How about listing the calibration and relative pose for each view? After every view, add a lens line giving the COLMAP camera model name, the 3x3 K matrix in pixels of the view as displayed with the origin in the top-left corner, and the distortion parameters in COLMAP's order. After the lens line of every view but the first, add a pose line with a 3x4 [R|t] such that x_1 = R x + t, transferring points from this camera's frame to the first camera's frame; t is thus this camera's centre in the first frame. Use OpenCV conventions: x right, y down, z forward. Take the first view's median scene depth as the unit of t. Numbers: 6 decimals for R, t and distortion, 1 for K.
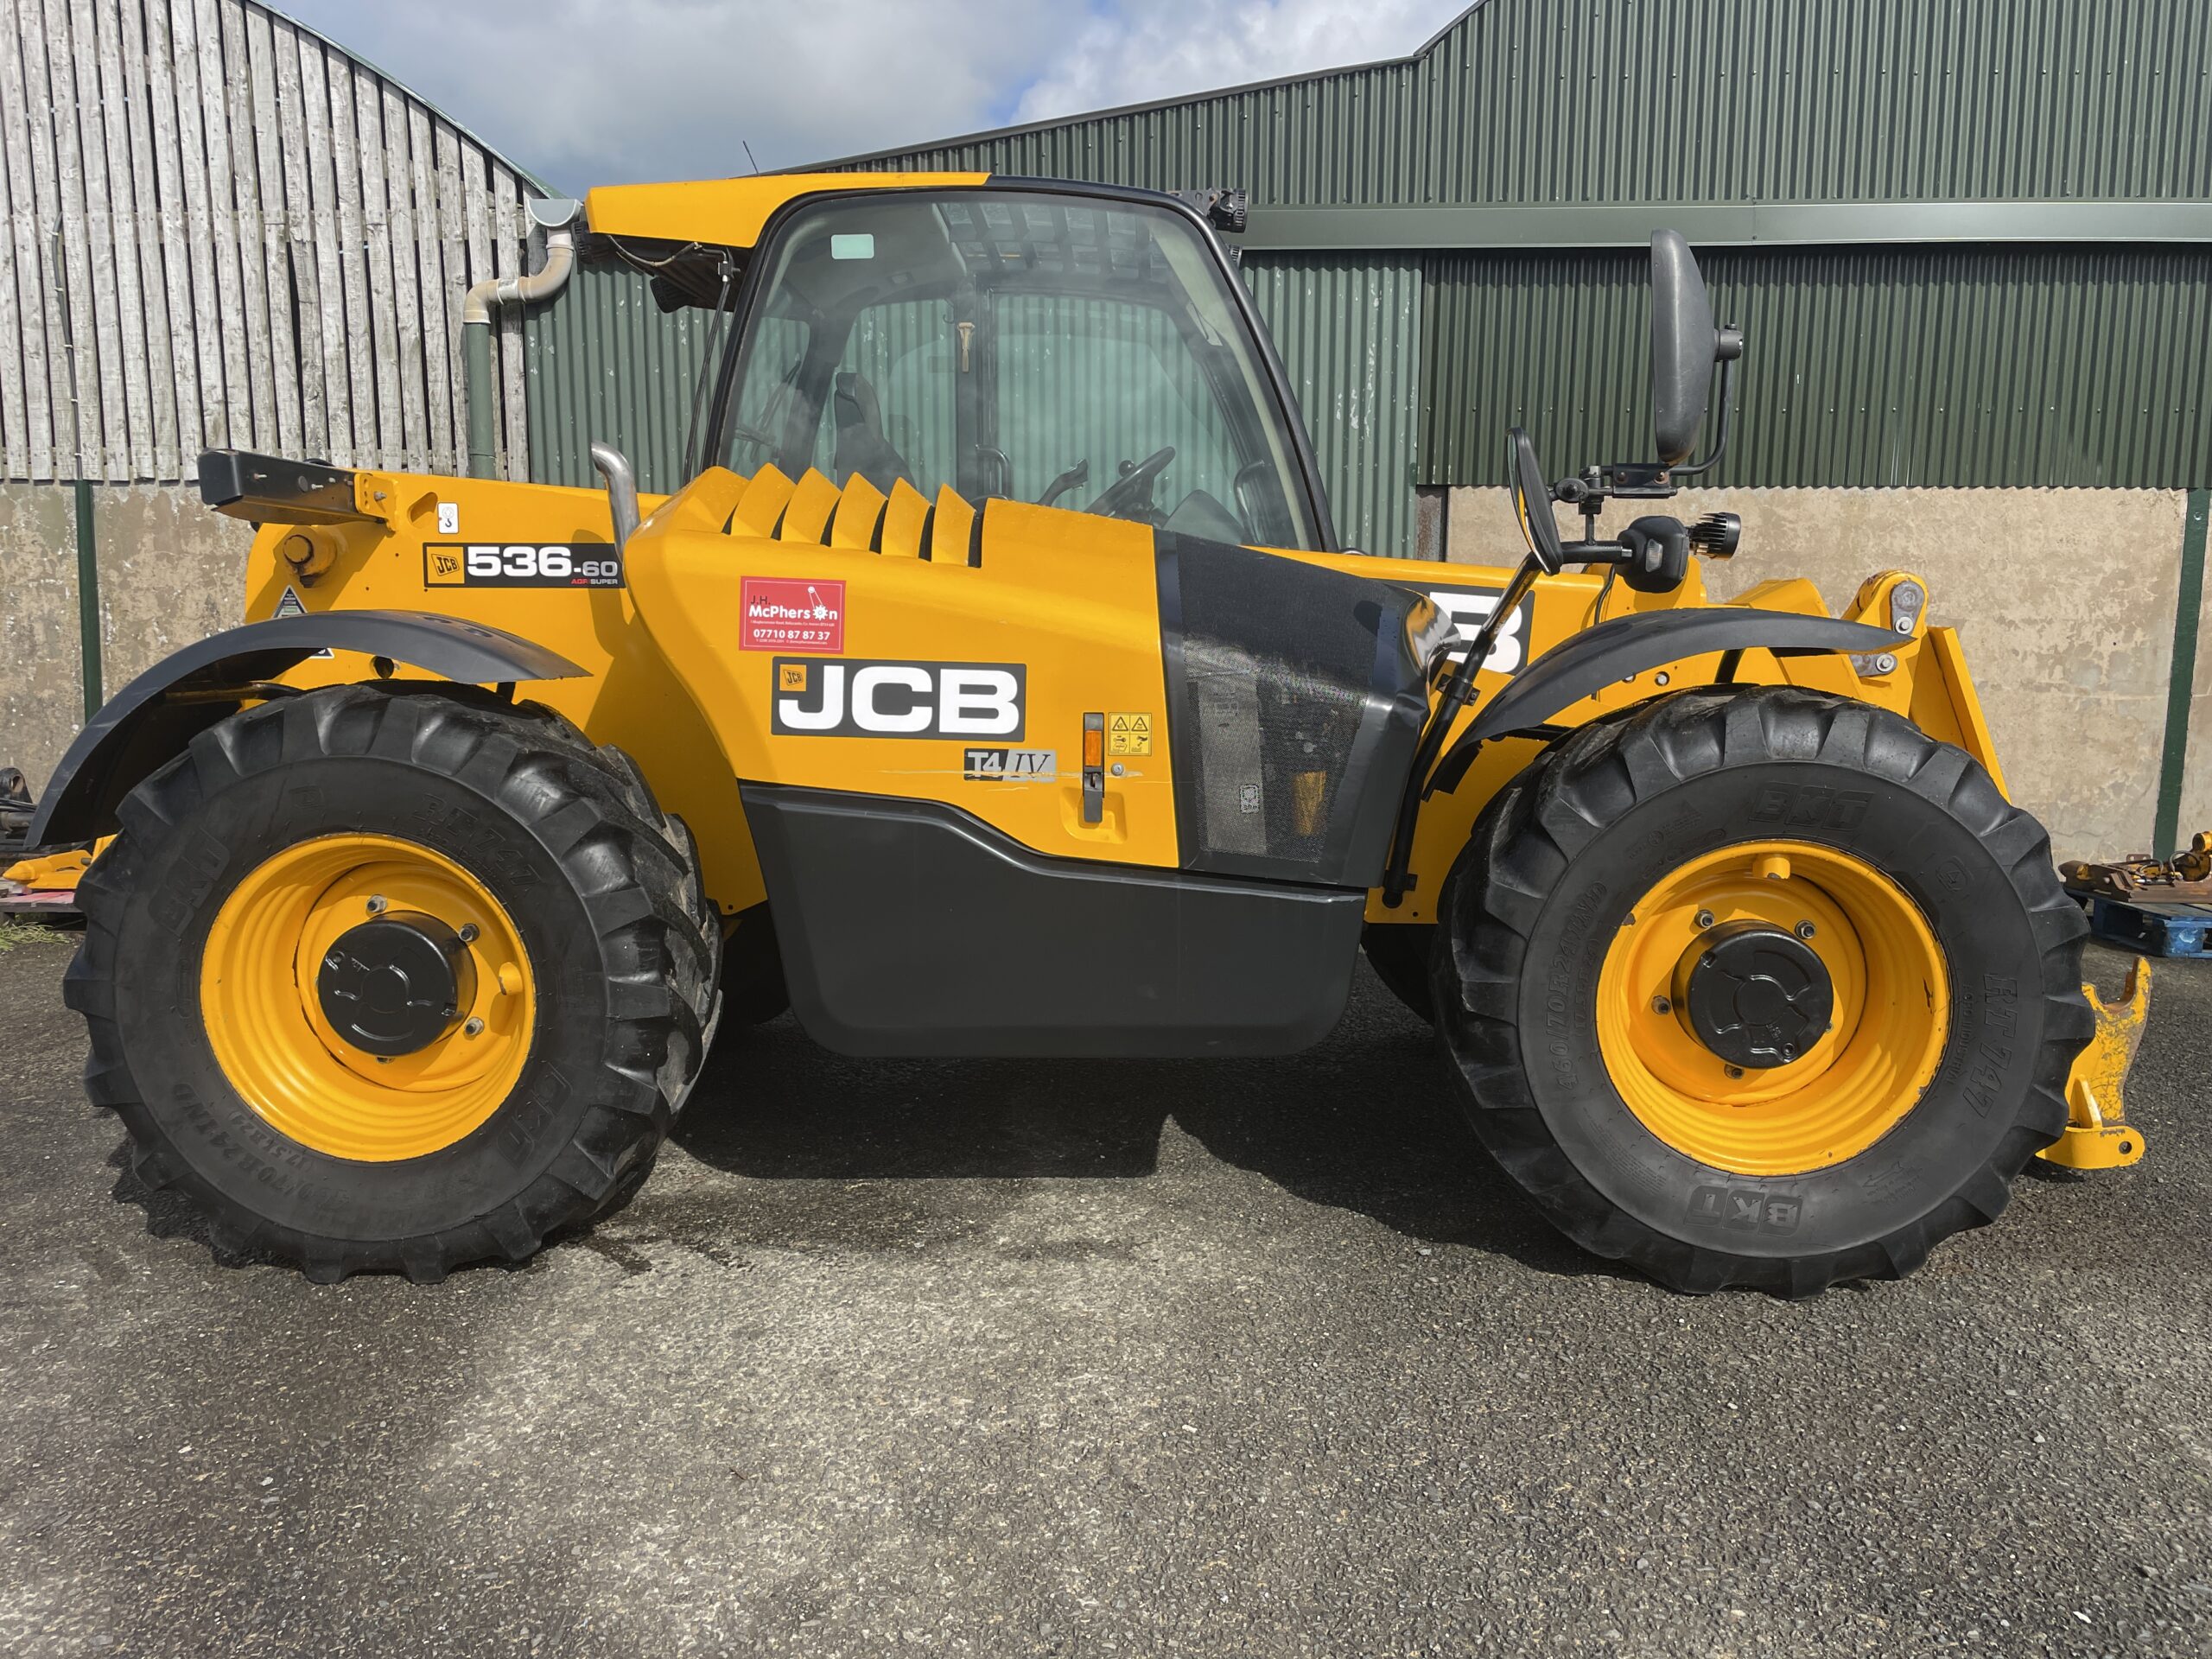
lens RADIAL K [[1673.3, 0, 1106.0], [0, 1673.3, 829.5], [0, 0, 1]] dist [0.084795, -0.109075]
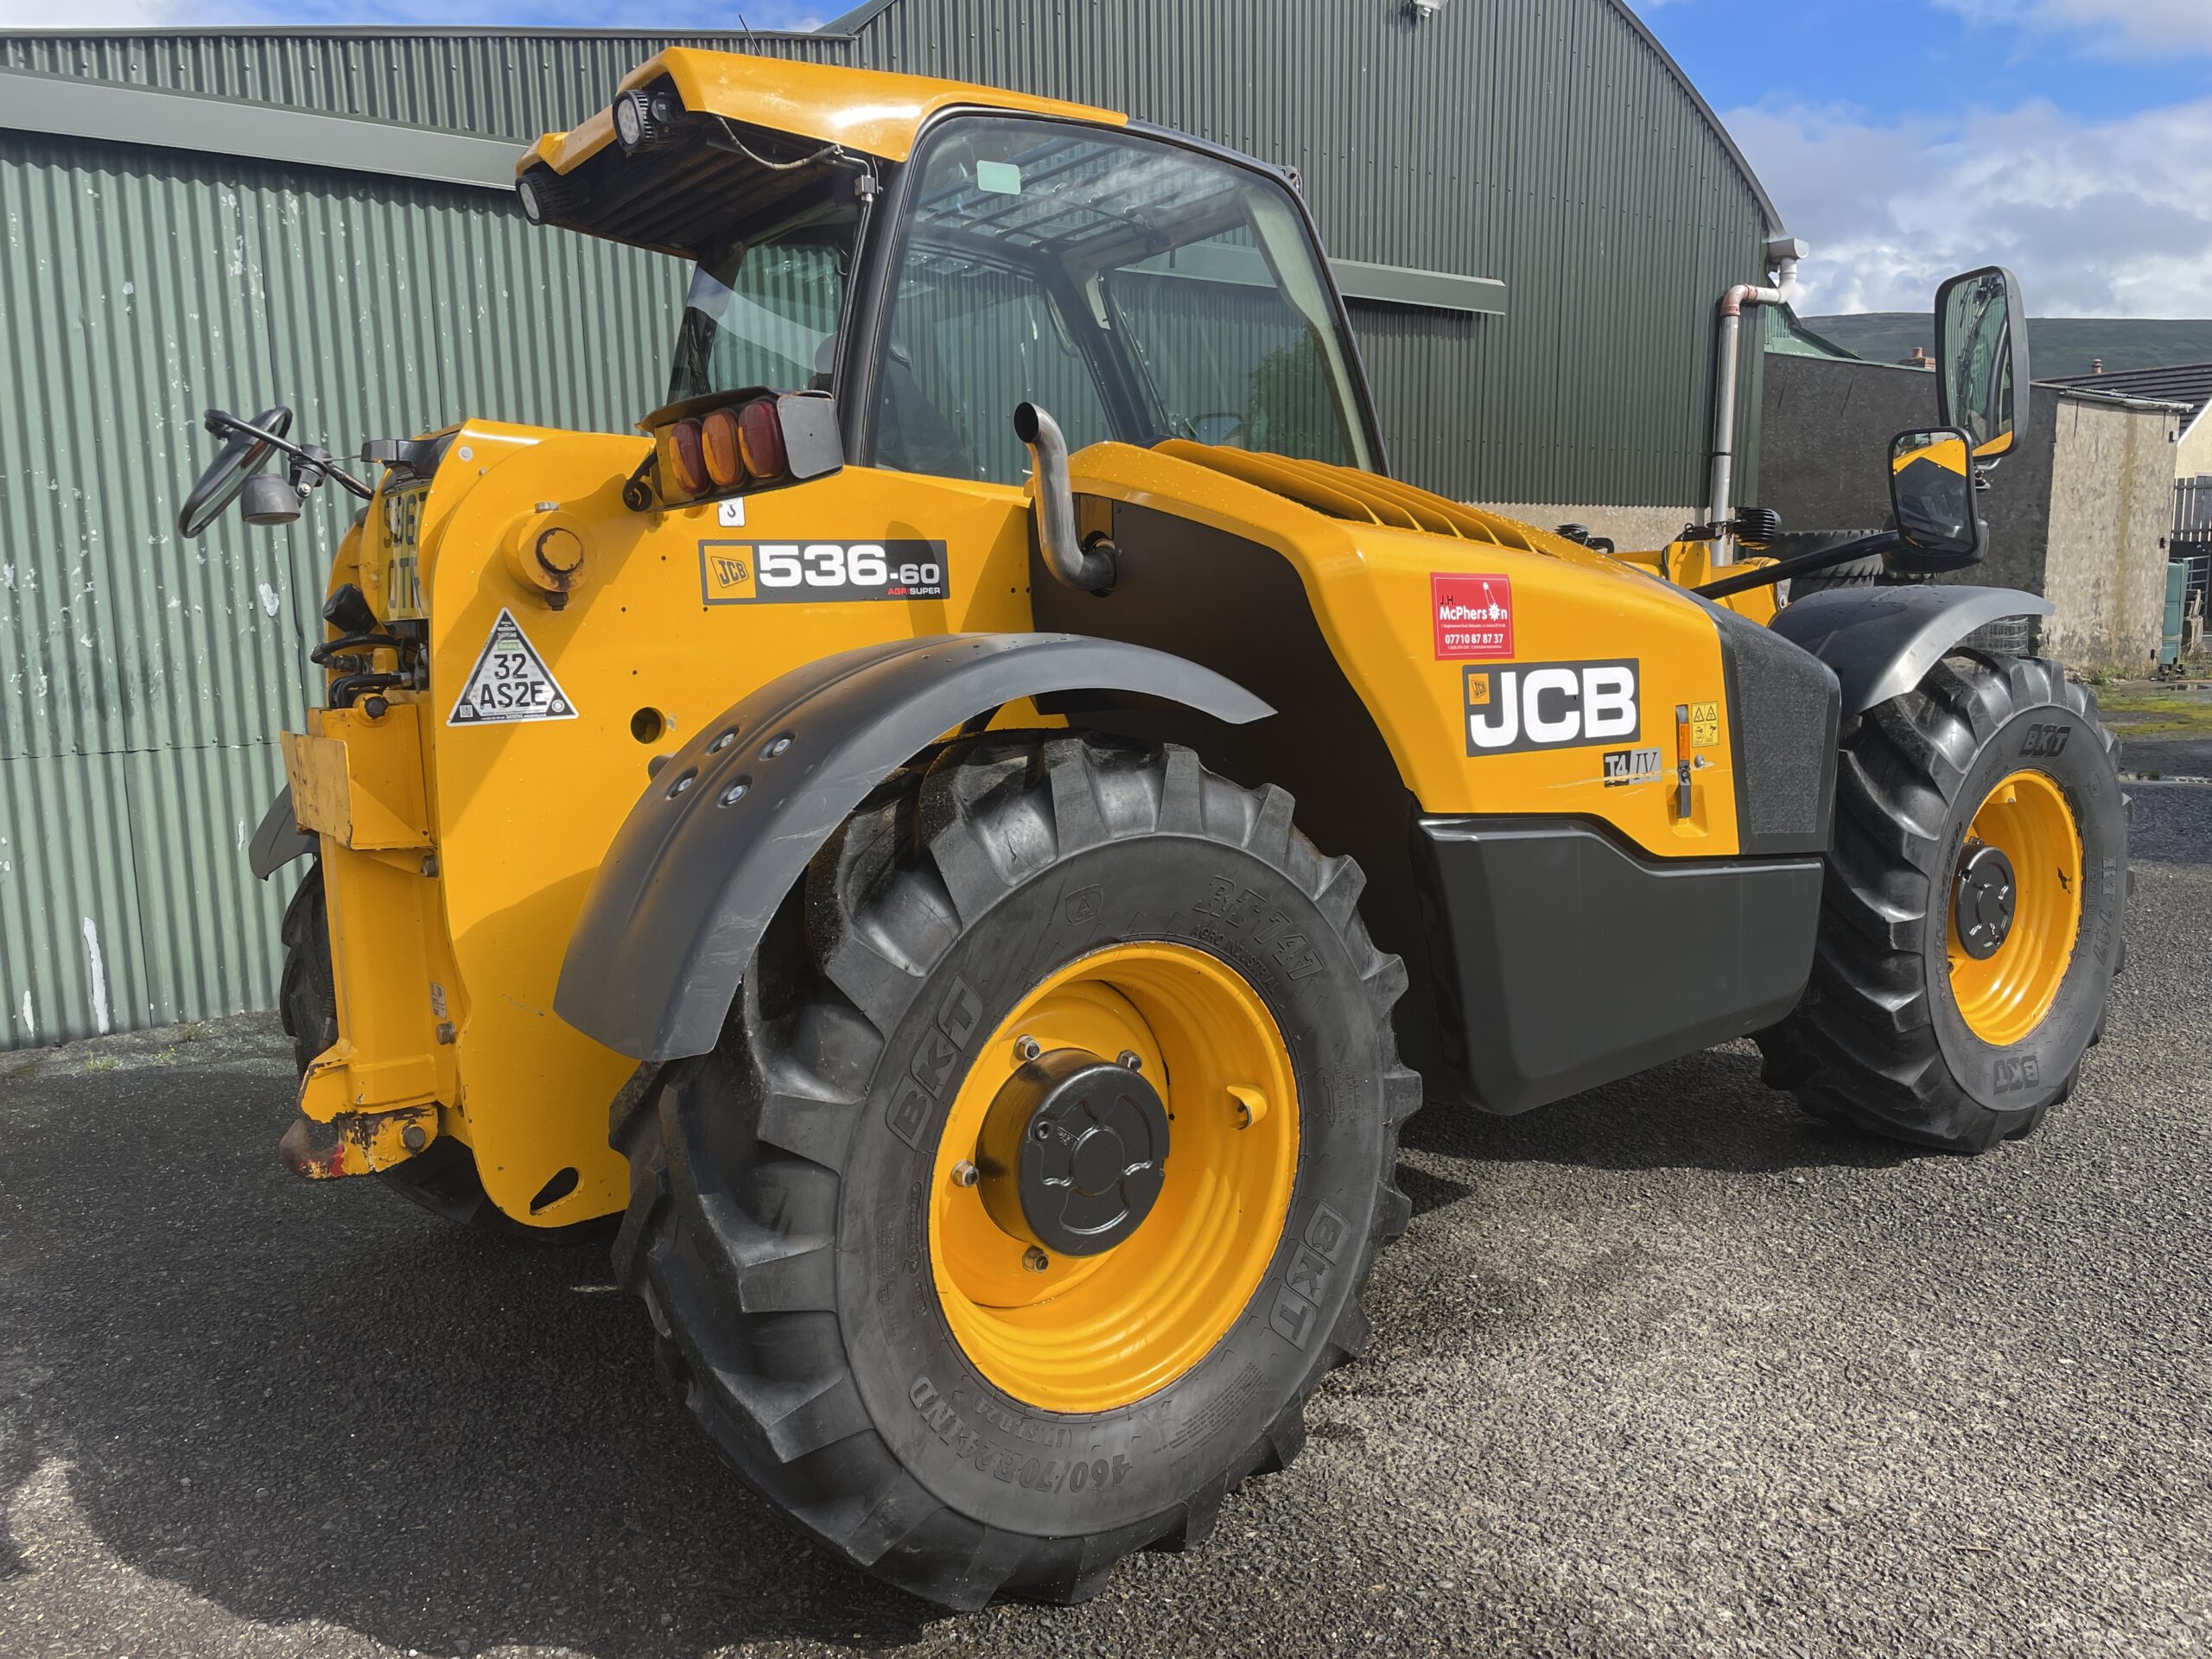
lens RADIAL K [[1673.3, 0, 1106.0], [0, 1673.3, 829.5], [0, 0, 1]] dist [0.084795, -0.109075]
pose [[0.760666, -0.113147, 0.639207, -0.358135], [0.116218, 0.992520, 0.037387, -0.029482], [-0.638656, 0.045848, 0.768126, 0.186732]]
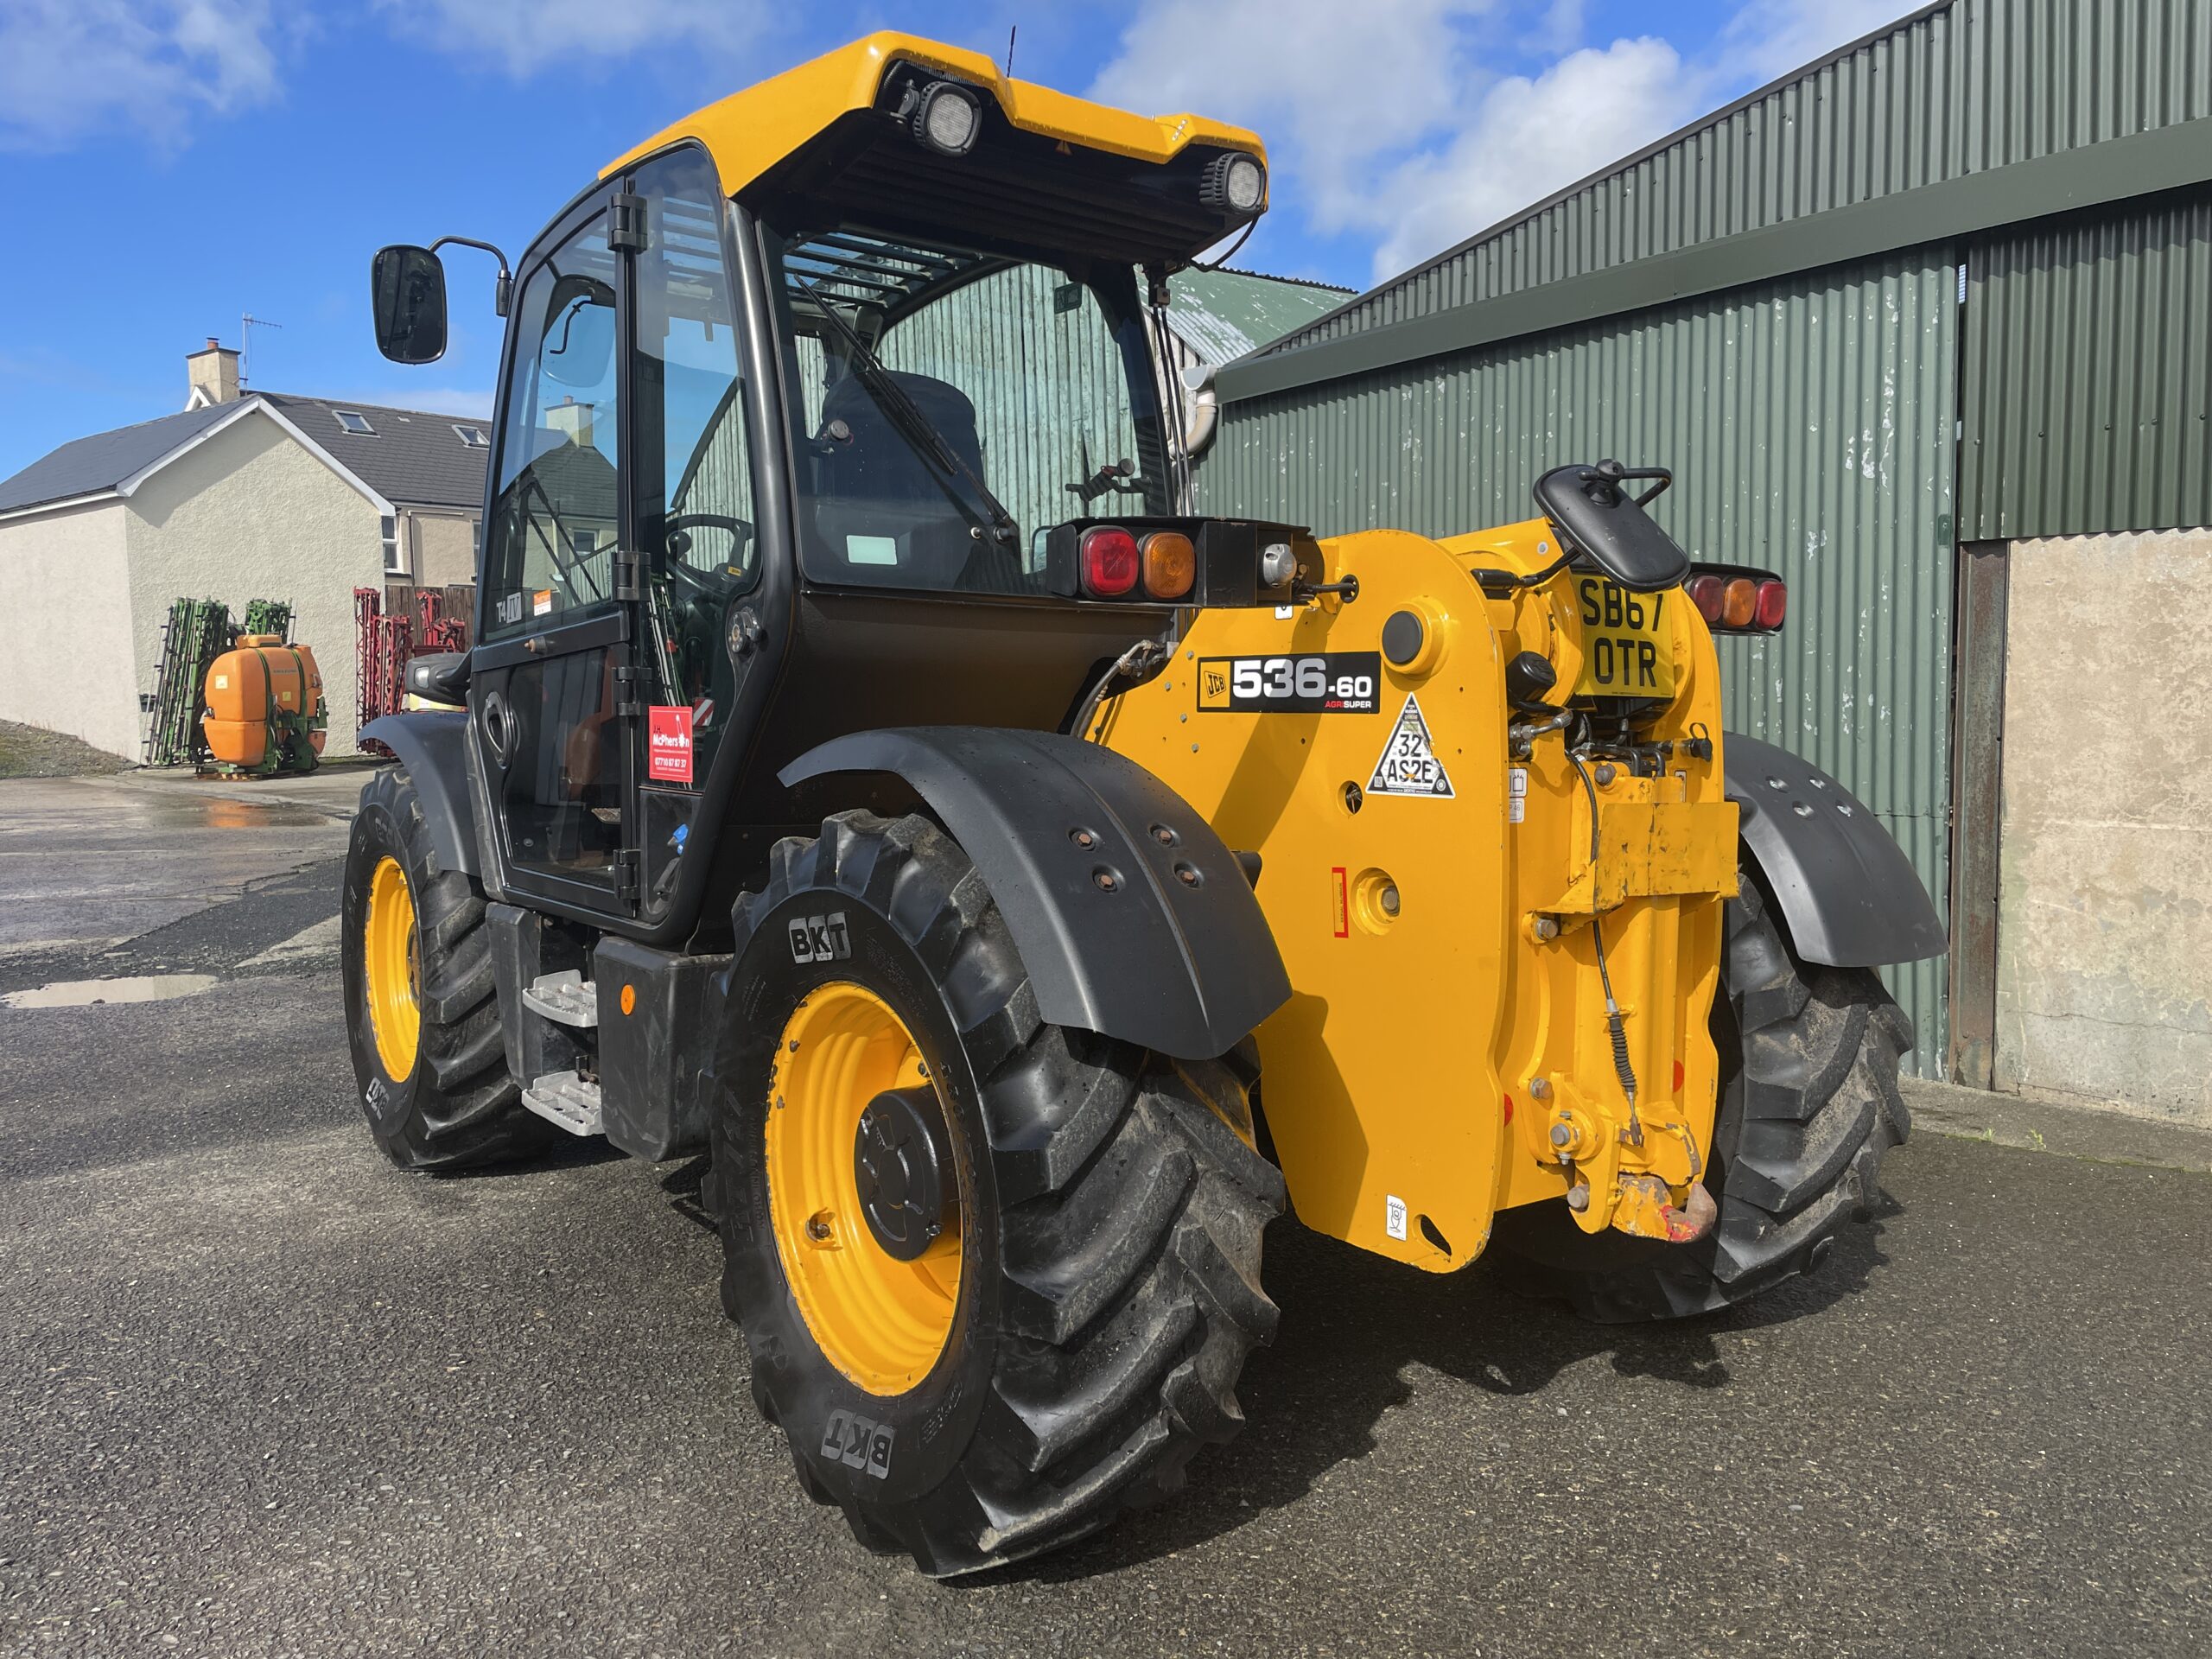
lens RADIAL K [[1673.2, 0, 1095.3], [0, 1673.2, 819.7], [0, 0, 1]] dist [0.081853, -0.106268]
pose [[0.616407, 0.048787, -0.785915, 0.555731], [-0.100453, 0.994796, -0.017033, -0.029739], [0.780994, 0.089447, 0.618100, 0.242028]]
